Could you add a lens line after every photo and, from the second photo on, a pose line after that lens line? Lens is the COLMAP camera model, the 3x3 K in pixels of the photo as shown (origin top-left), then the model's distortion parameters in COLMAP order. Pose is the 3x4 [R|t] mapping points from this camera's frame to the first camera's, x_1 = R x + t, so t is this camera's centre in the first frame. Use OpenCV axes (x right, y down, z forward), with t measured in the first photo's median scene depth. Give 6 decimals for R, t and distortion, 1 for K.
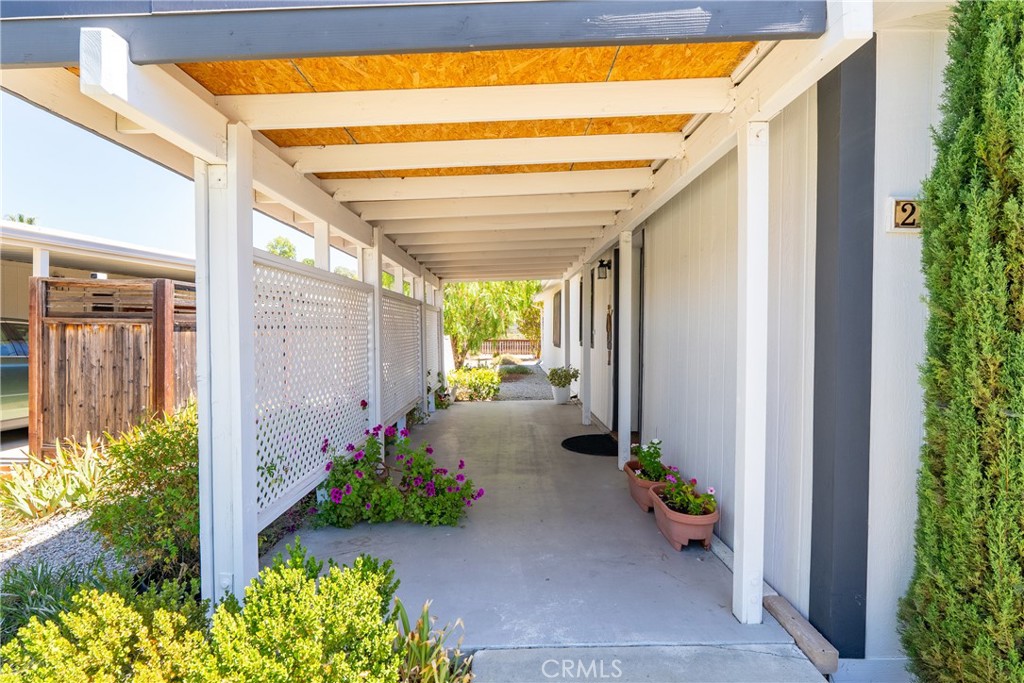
lens RADIAL K [[530.6, 0, 510.7], [0, 530.6, 338.1], [0, 0, 1]] dist [0.000018, -0.000001]
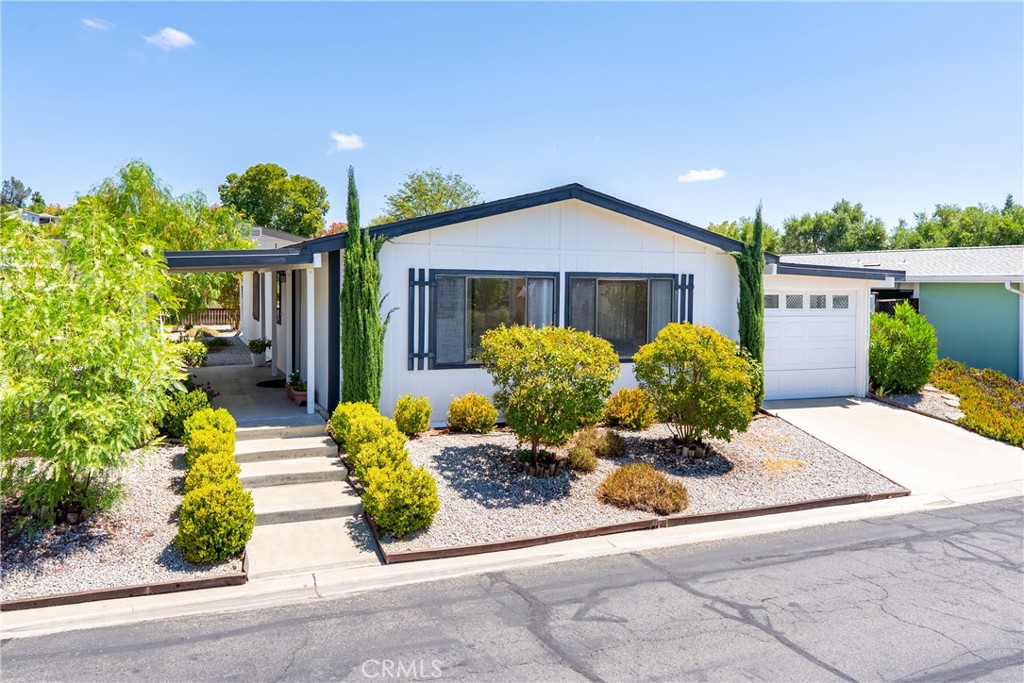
lens RADIAL K [[815.1, 0, 511.3], [0, 815.1, 338.7], [0, 0, 1]] dist [-0.059254, -0.001398]
pose [[0.927777, -0.019838, 0.372608, -0.053310], [-0.001557, 0.998371, 0.057032, -0.045774], [-0.373133, -0.053493, 0.926235, -0.826550]]
